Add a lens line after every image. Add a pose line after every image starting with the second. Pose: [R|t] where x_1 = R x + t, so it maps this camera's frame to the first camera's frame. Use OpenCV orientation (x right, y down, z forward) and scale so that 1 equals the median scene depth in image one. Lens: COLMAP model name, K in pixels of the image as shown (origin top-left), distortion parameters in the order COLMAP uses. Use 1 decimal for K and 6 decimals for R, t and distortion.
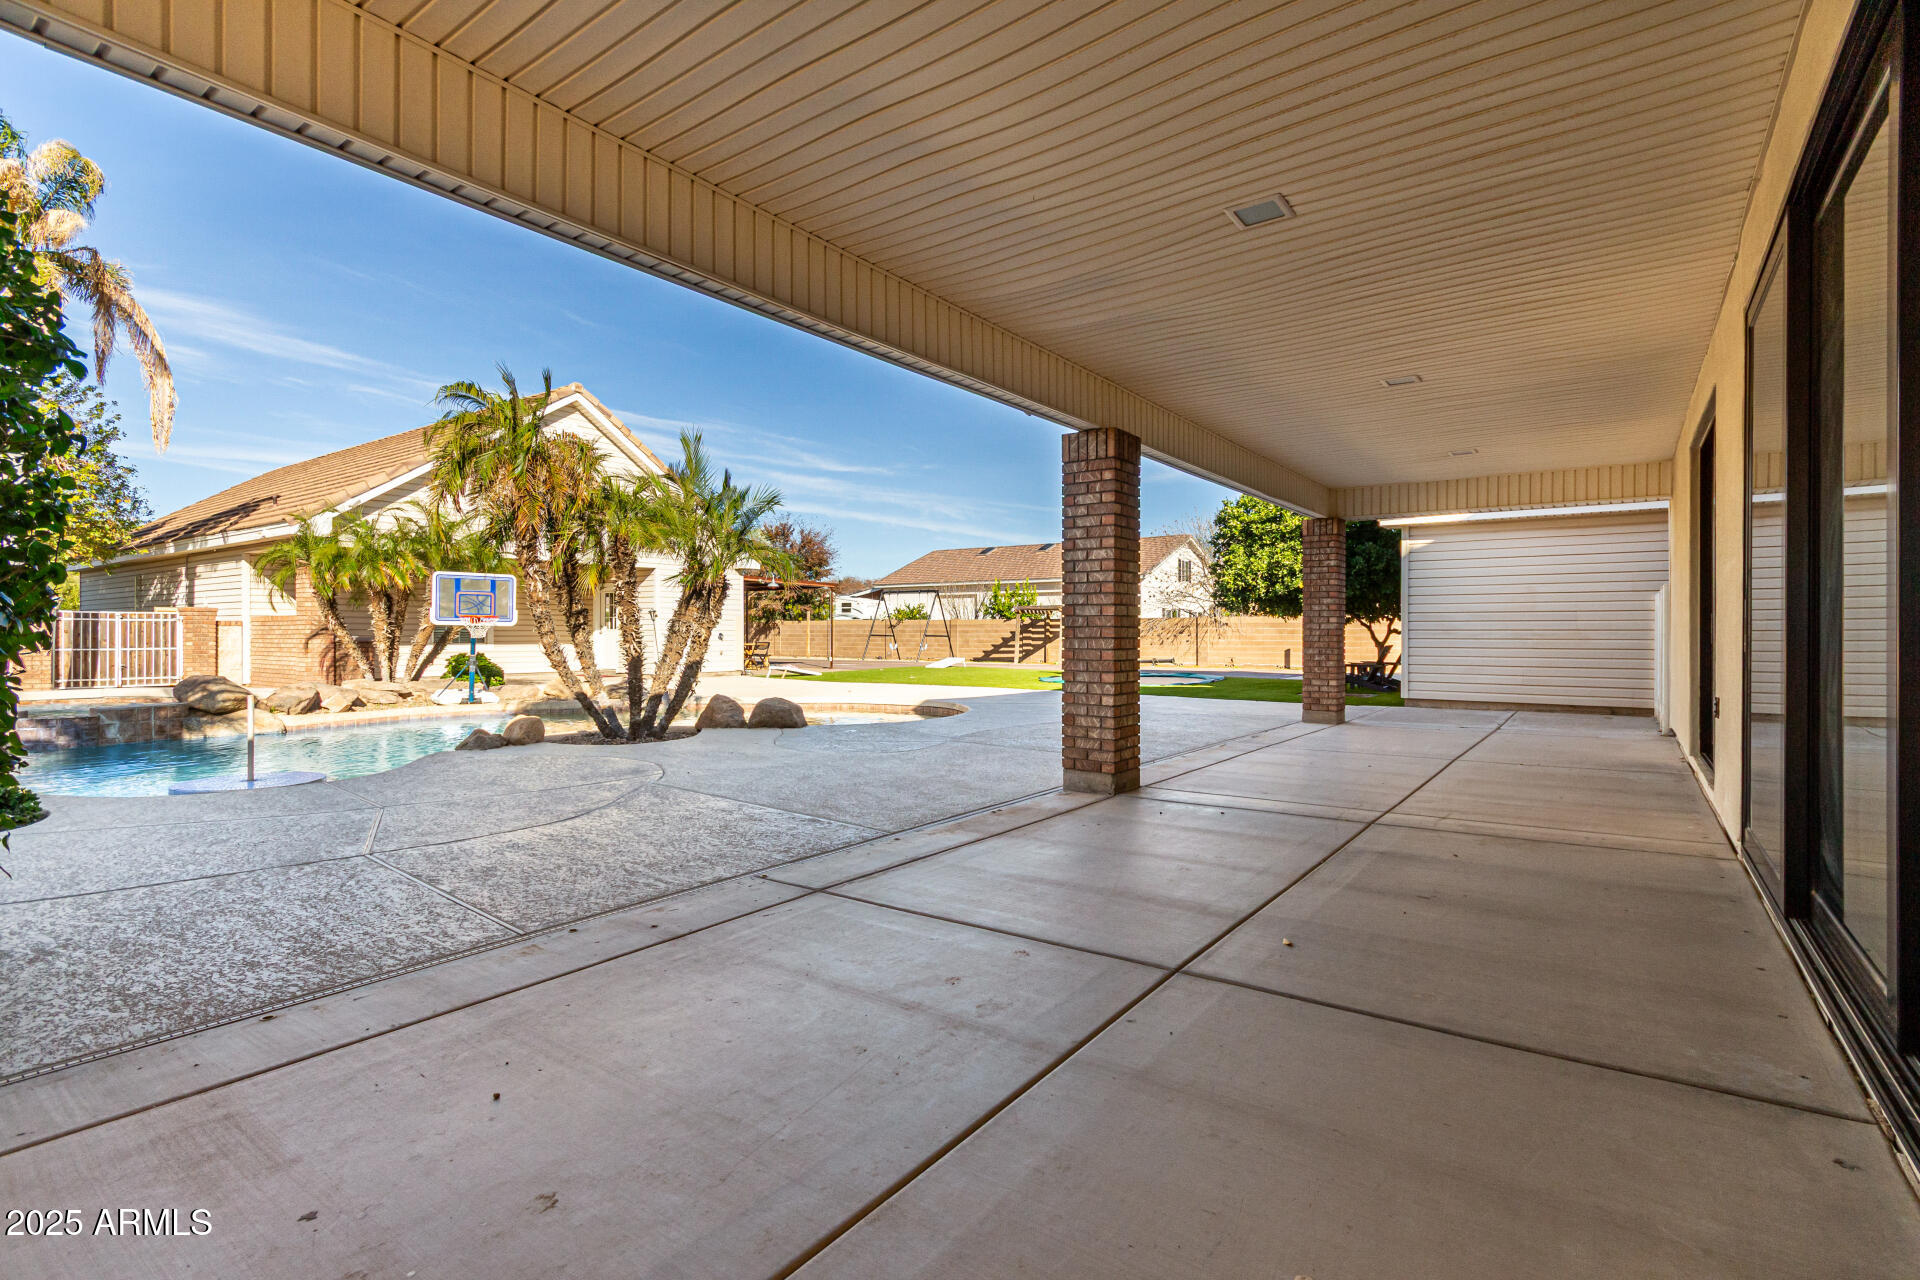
lens RADIAL K [[893.8, 0, 959.9], [0, 893.8, 636.5], [0, 0, 1]] dist [0.014593, -0.000919]
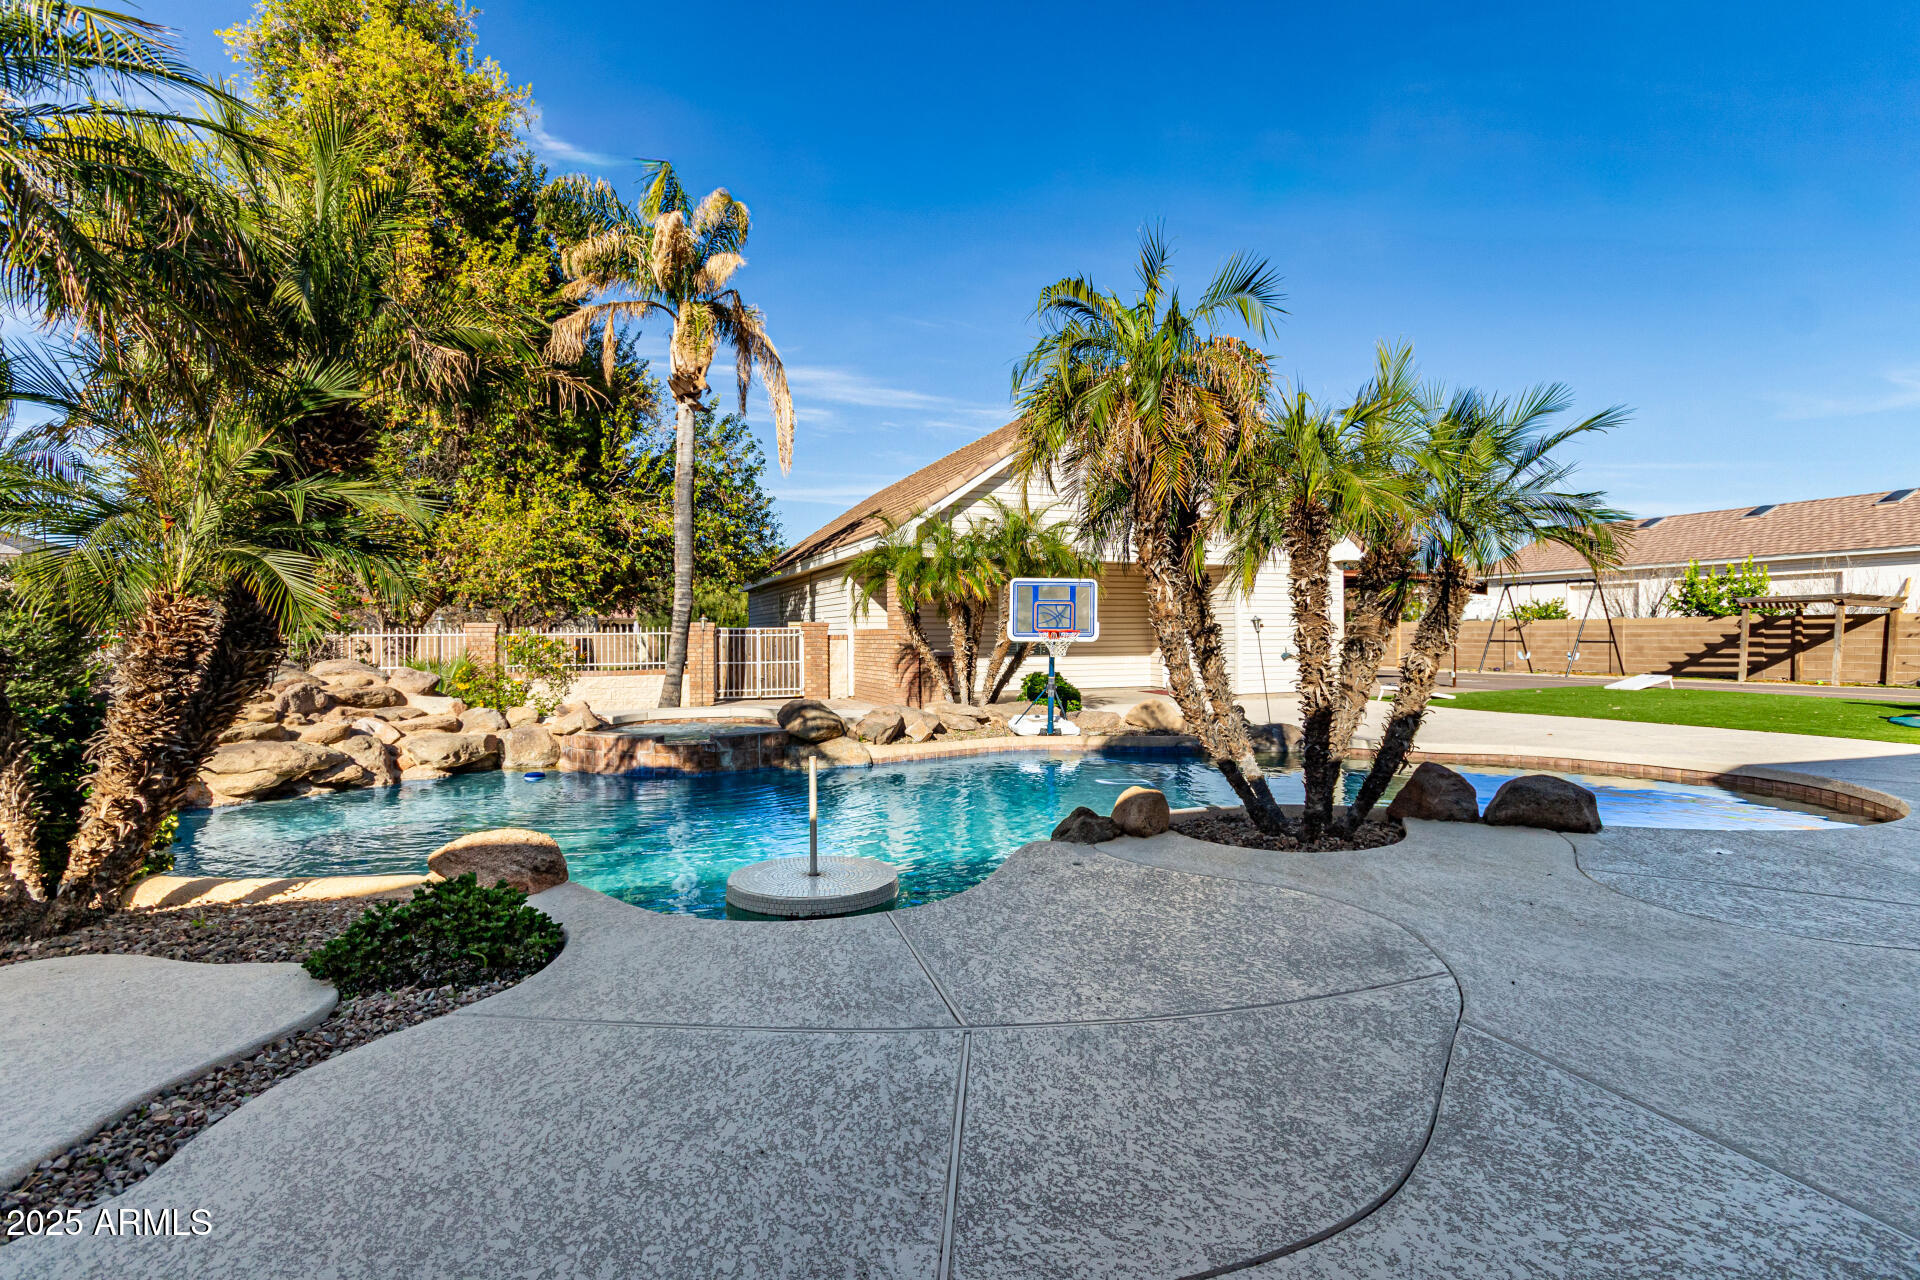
lens RADIAL K [[893.8, 0, 960.4], [0, 893.8, 637.9], [0, 0, 1]] dist [0.014593, -0.000919]
pose [[0.842076, -0.004383, -0.539340, -0.158719], [0.005423, 0.999985, 0.000340, -0.015761], [0.539331, -0.003211, 0.842088, 0.243927]]
